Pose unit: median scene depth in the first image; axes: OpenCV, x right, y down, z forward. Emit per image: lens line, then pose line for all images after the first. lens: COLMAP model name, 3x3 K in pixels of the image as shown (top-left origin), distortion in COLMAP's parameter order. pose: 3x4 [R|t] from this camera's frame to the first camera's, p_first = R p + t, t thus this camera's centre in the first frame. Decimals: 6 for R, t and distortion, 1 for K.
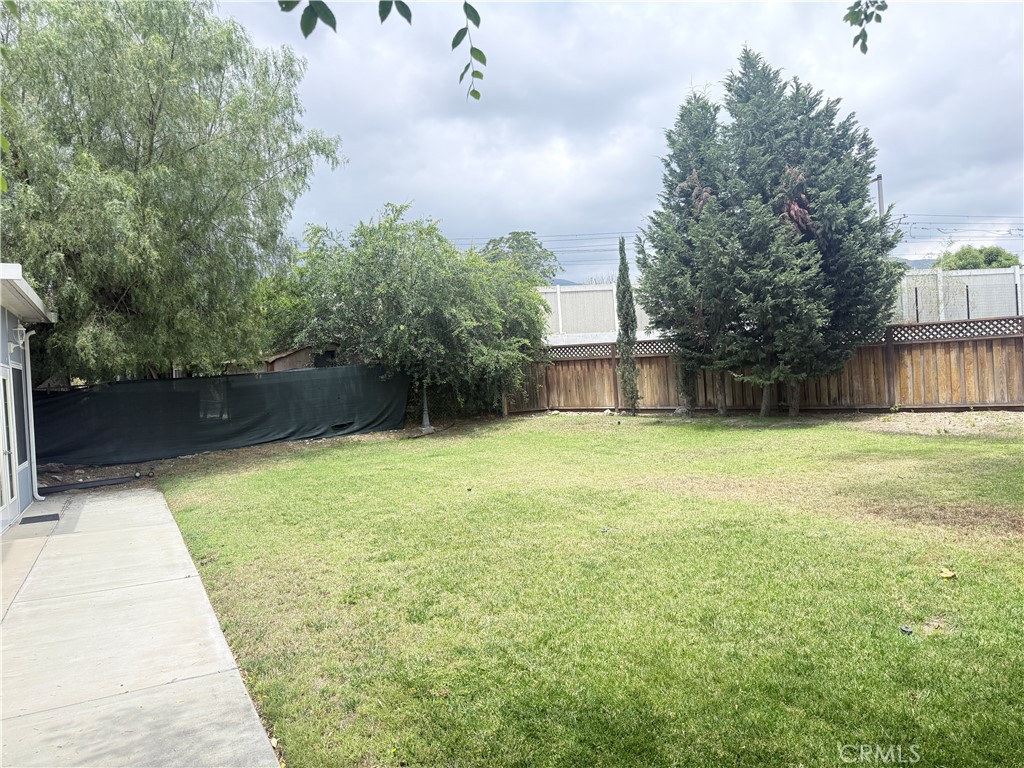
lens RADIAL K [[722.8, 0, 512.0], [0, 722.8, 384.0], [0, 0, 1]] dist [0.000854, 0.000256]
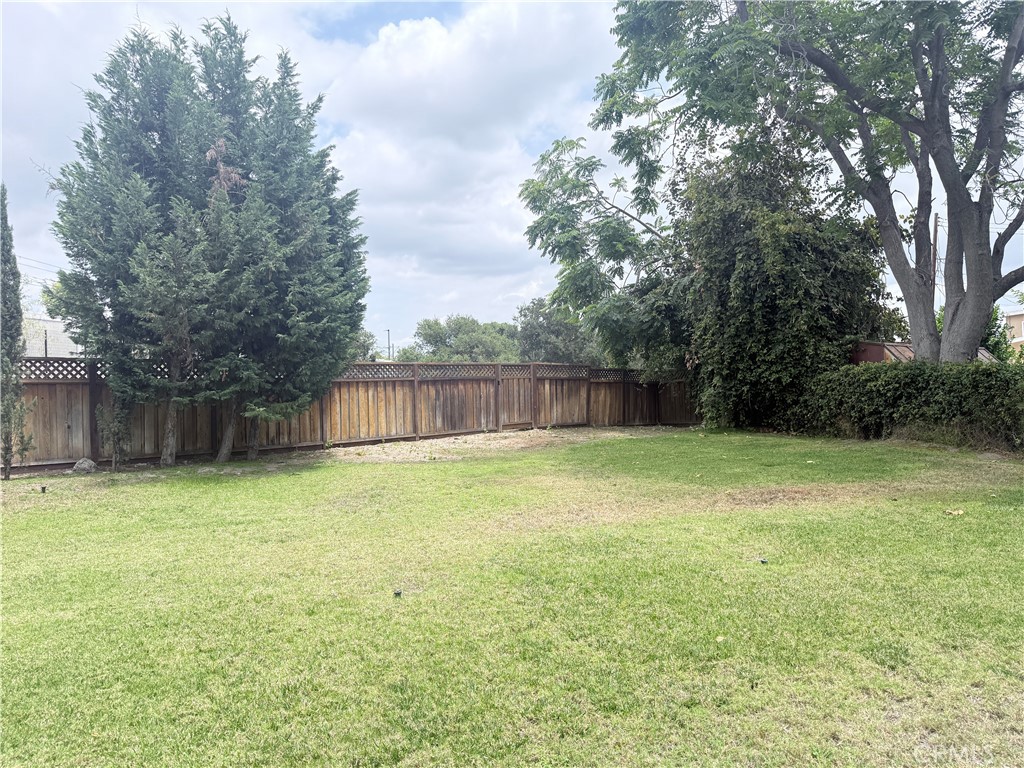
lens RADIAL K [[722.8, 0, 512.0], [0, 722.8, 384.0], [0, 0, 1]] dist [0.000854, 0.000256]
pose [[0.159101, 0.044959, 0.986238, -0.433882], [0.028427, 0.998340, -0.050097, 0.007144], [-0.986853, 0.036006, 0.157559, 0.595068]]
